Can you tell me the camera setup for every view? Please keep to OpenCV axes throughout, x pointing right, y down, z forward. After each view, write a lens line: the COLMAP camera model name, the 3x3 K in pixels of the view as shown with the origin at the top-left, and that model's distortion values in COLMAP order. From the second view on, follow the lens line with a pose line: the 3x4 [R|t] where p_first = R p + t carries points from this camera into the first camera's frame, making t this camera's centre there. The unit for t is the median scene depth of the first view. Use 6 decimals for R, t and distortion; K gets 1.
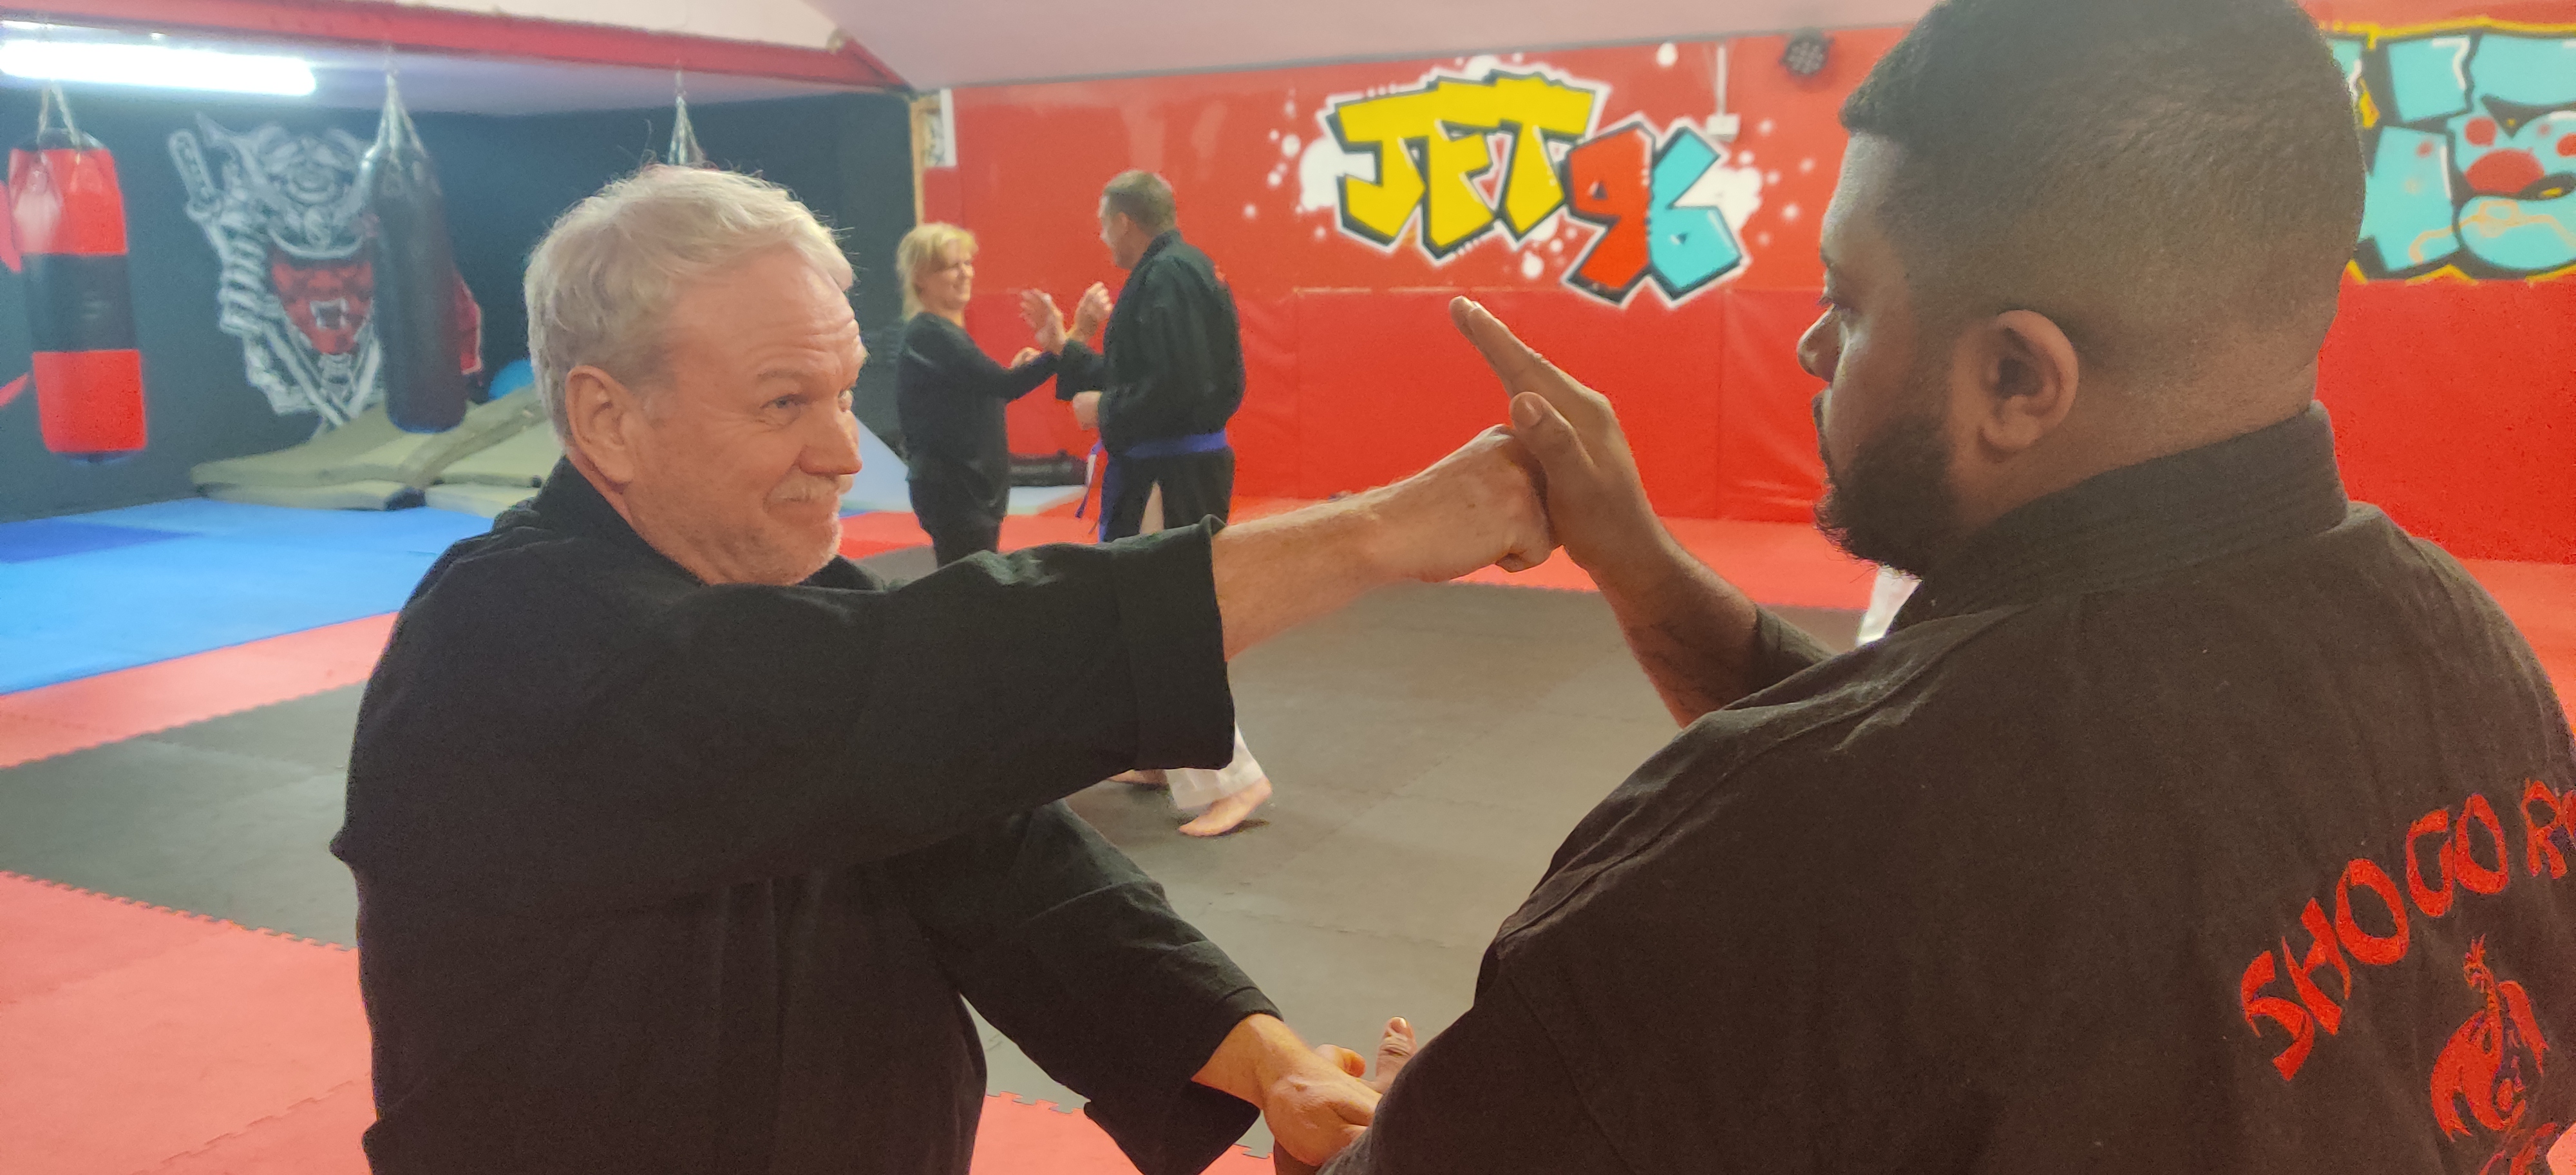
lens RADIAL K [[1865.4, 0, 1288.0], [0, 1865.4, 587.5], [0, 0, 1]] dist [-0.002108, -0.009654]
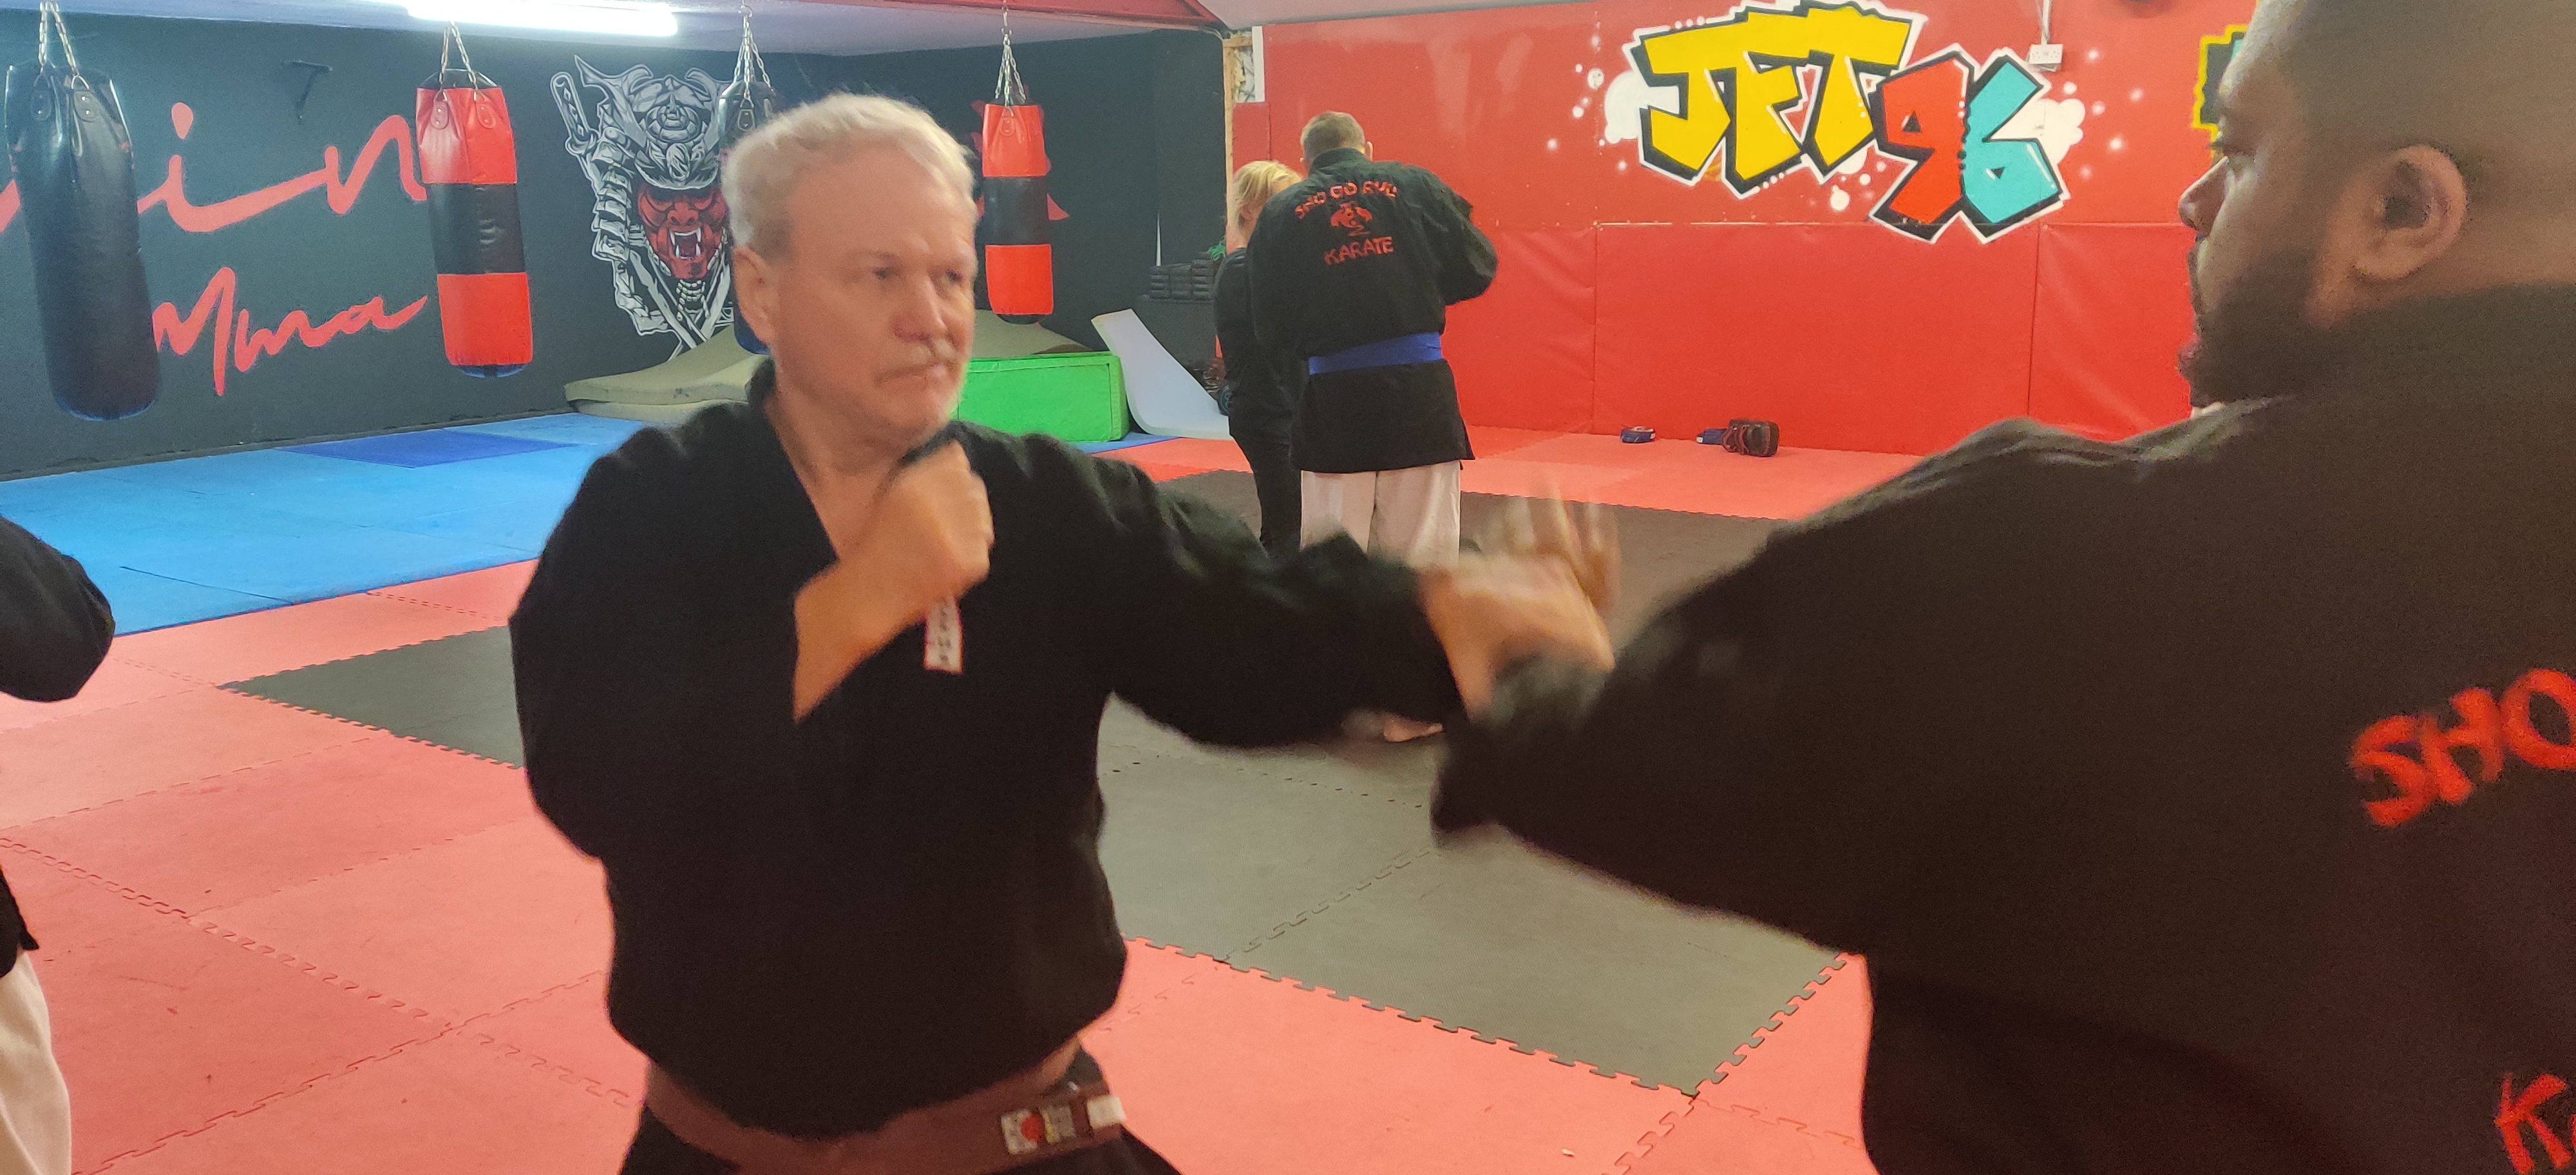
lens RADIAL K [[1865.4, 0, 1288.0], [0, 1865.4, 587.5], [0, 0, 1]] dist [-0.002108, -0.009654]
pose [[0.989483, 0.030114, -0.141478, -0.011871], [-0.026256, 0.999233, 0.029054, 0.011642], [0.142244, -0.025034, 0.989515, -0.022535]]
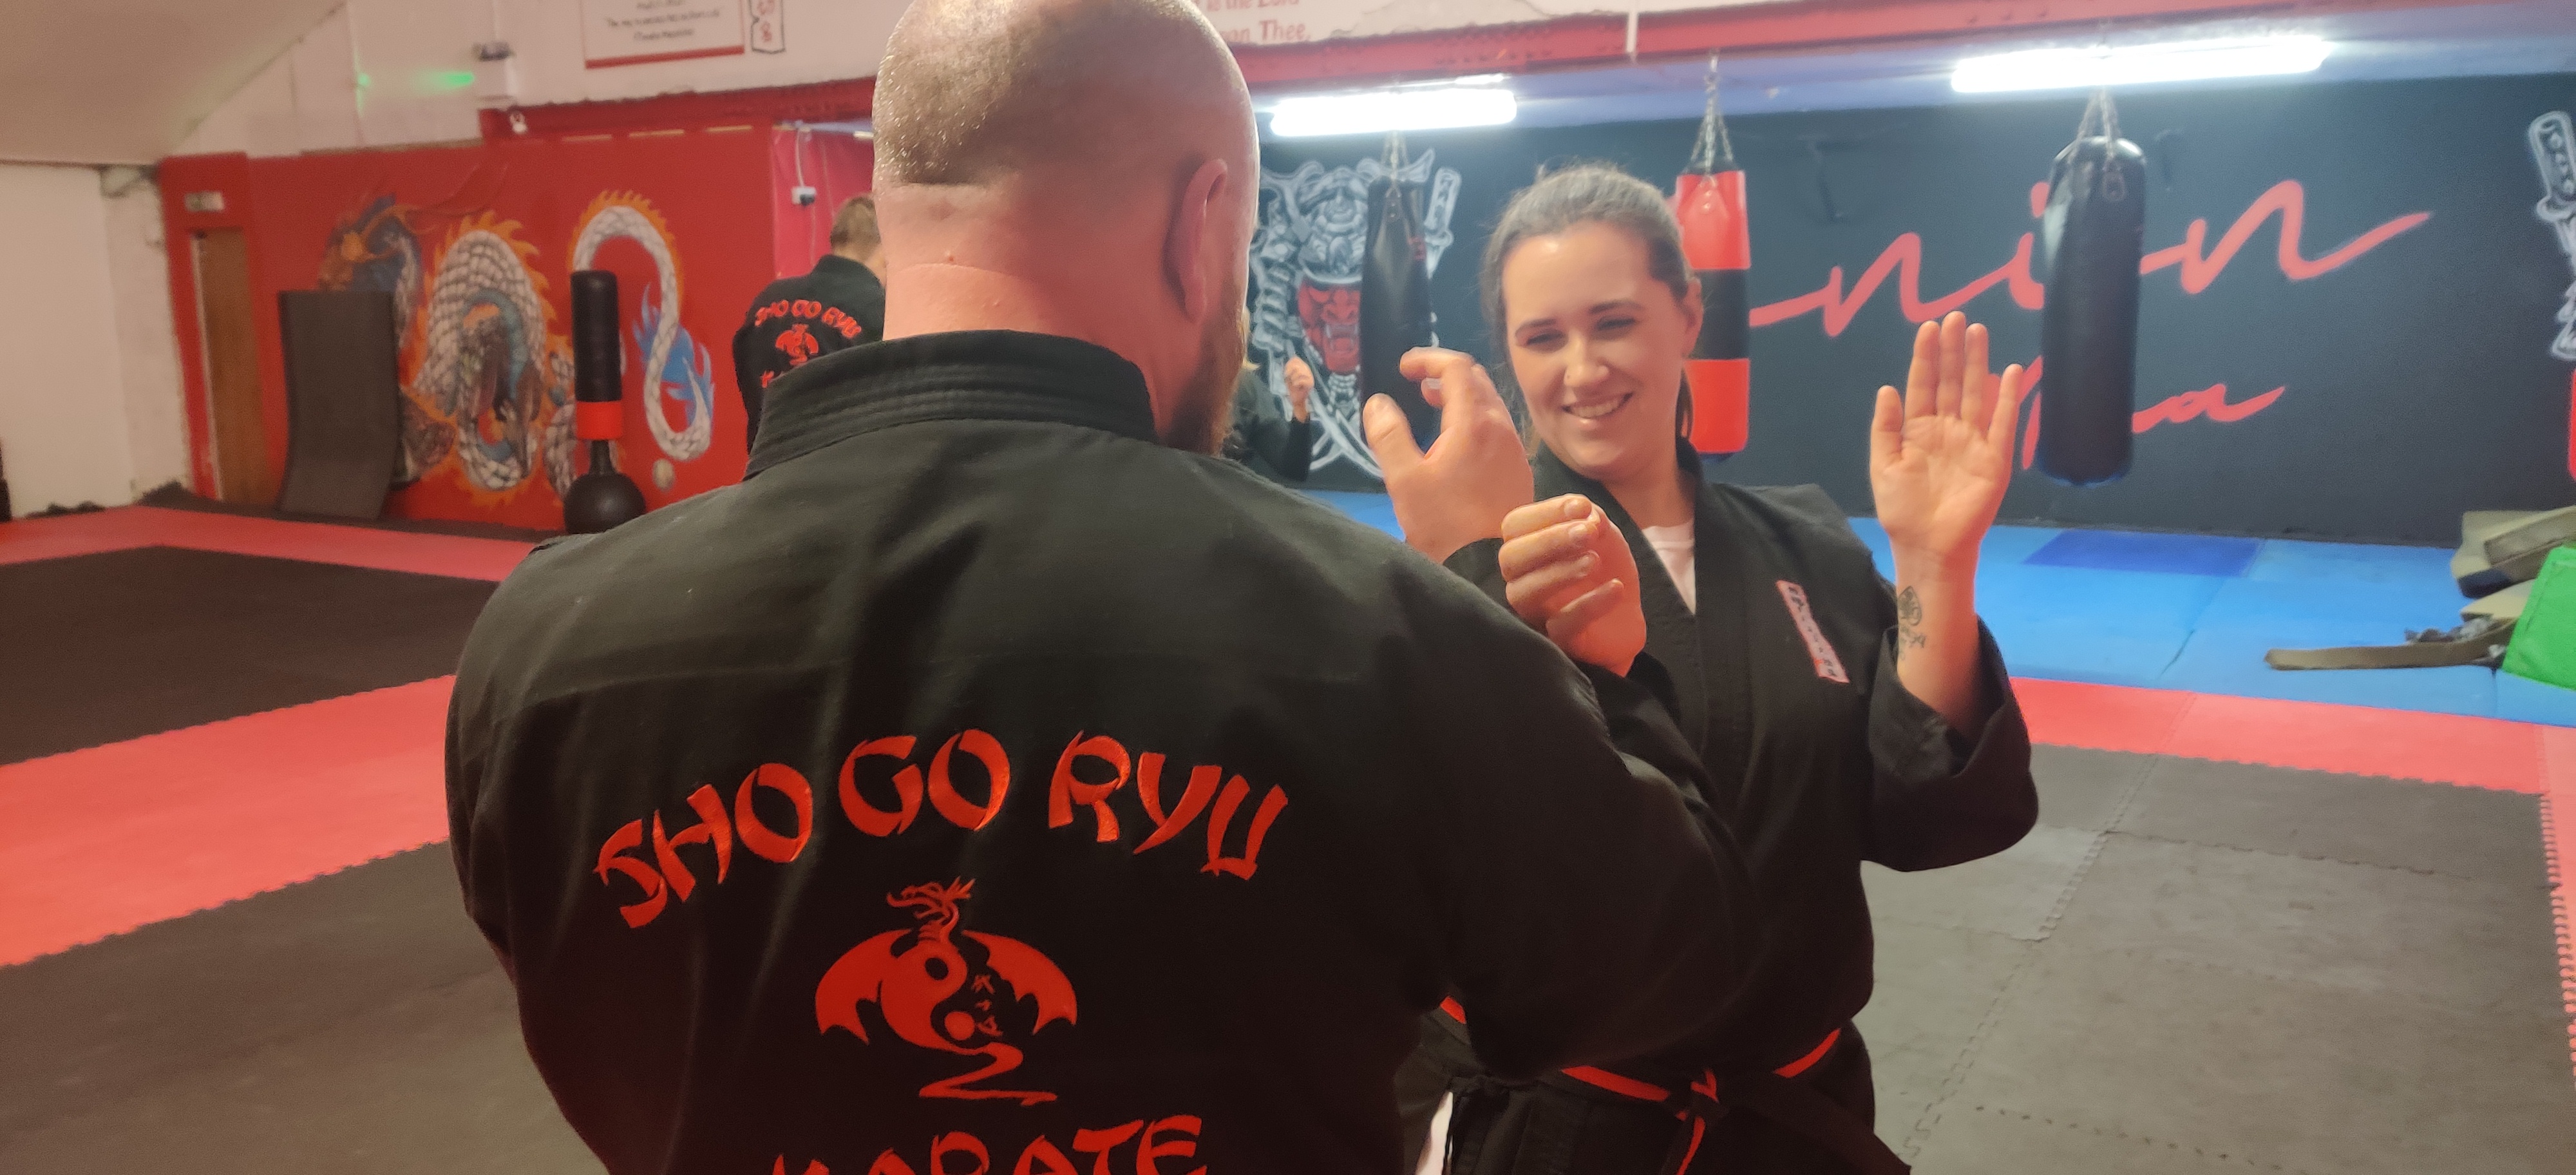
lens RADIAL K [[1865.4, 0, 1288.0], [0, 1865.4, 587.5], [0, 0, 1]] dist [-0.002108, -0.009654]
pose [[-0.056982, 0.175327, -0.982860, 0.585354], [-0.174178, 0.967616, 0.182706, -0.201060], [0.983064, 0.181604, -0.024598, 1.036141]]
